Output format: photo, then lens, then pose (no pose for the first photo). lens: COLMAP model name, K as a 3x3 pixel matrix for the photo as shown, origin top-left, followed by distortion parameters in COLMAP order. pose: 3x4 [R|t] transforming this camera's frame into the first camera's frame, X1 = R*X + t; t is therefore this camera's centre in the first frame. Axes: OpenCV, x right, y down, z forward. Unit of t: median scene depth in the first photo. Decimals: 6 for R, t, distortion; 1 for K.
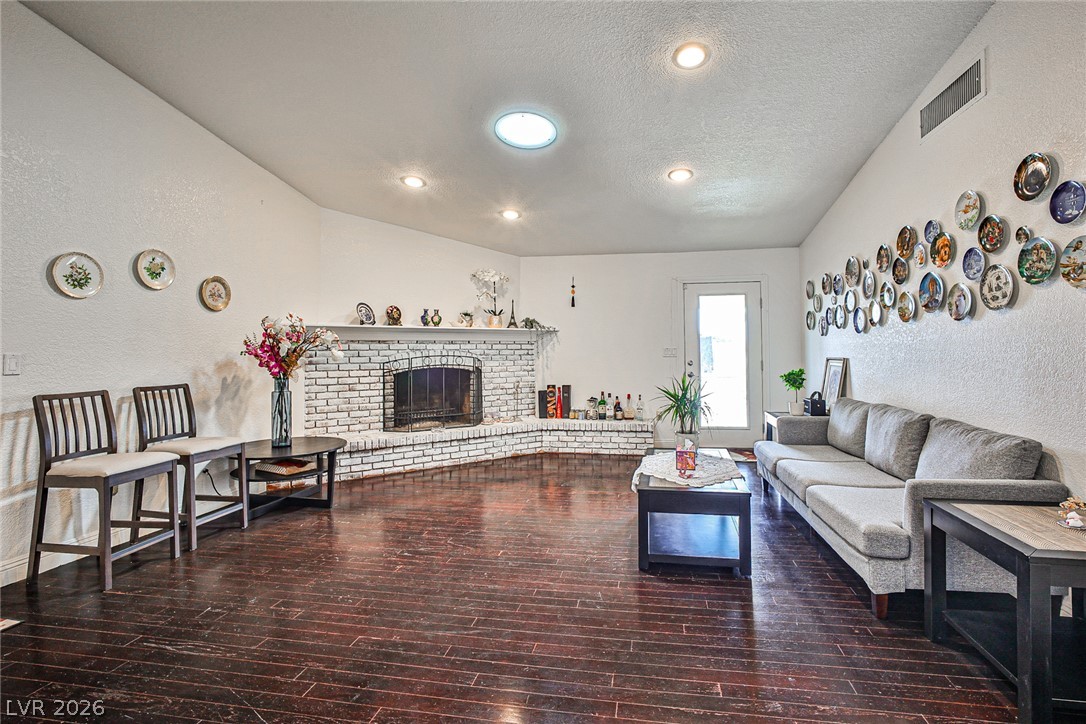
lens RADIAL K [[497.8, 0, 573.3], [0, 497.8, 344.0], [0, 0, 1]] dist [-0.018798, 0.000664]
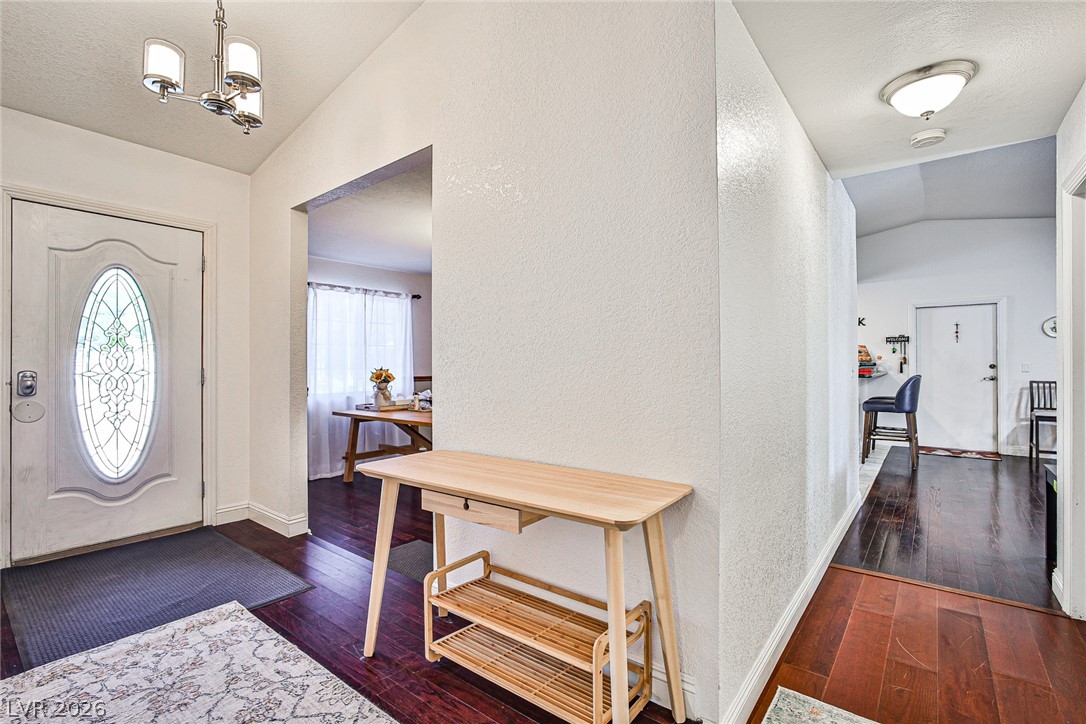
lens RADIAL K [[492.5, 0, 543.0], [0, 492.5, 362.0], [0, 0, 1]] dist [-0.004929, 0.000539]
pose [[-0.492734, 0.005814, -0.870161, 1.127223], [0.015754, 0.999873, -0.002240, -0.010093], [0.870038, -0.014812, -0.492763, 0.051747]]
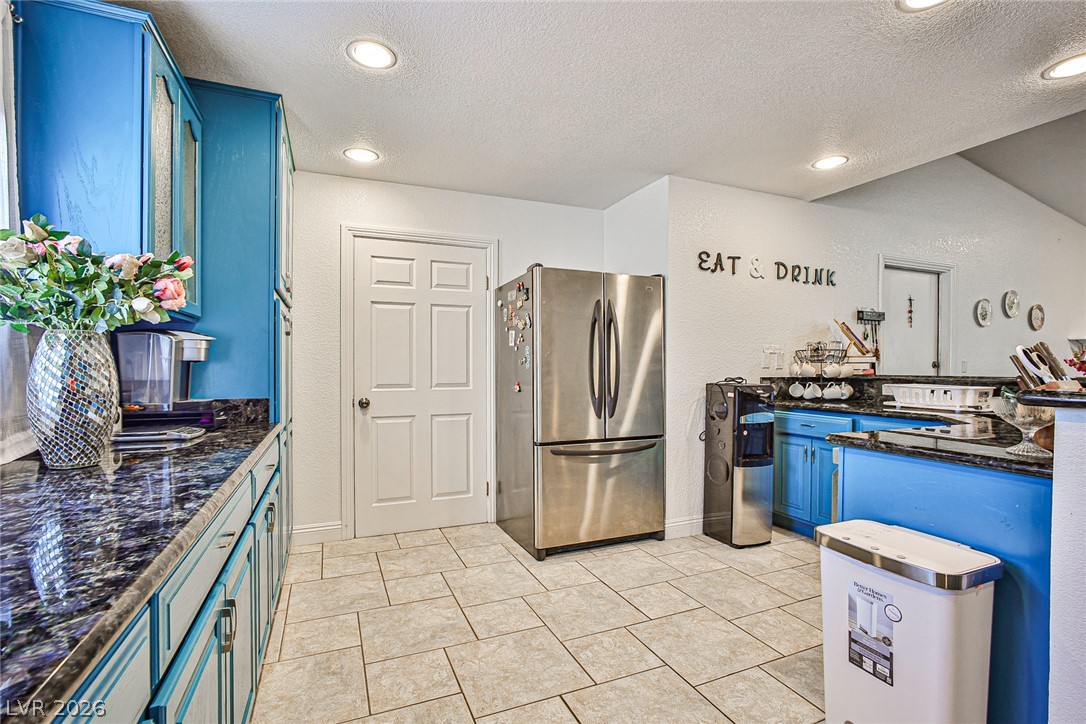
lens RADIAL K [[502.3, 0, 543.0], [0, 502.3, 362.0], [0, 0, 1]] dist [-0.037167, 0.015445]
pose [[0.531650, -0.001800, -0.846962, -0.228059], [0.002907, 0.999996, -0.000300, 0.010120], [0.846959, -0.002303, 0.531653, -0.633786]]
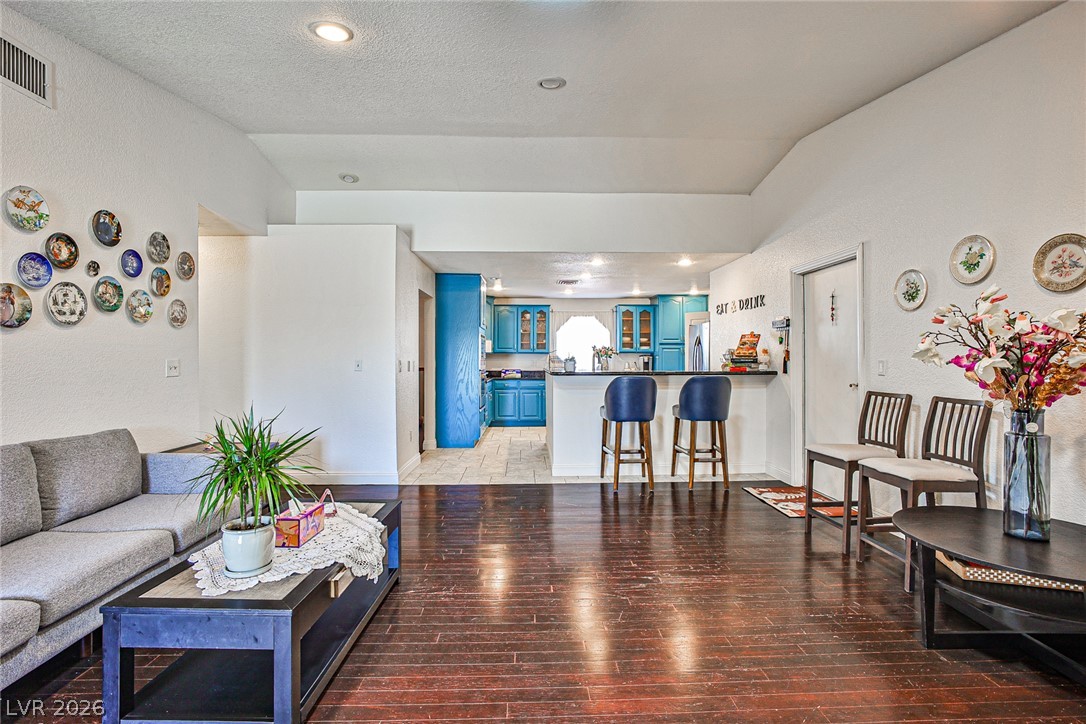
lens RADIAL K [[502.3, 0, 543.0], [0, 502.3, 362.0], [0, 0, 1]] dist [-0.037167, 0.015445]
pose [[-0.980832, 0.006445, -0.194748, 0.023291], [0.007783, 0.999951, -0.006106, 0.013928], [0.194699, -0.007505, -0.980834, 1.109716]]
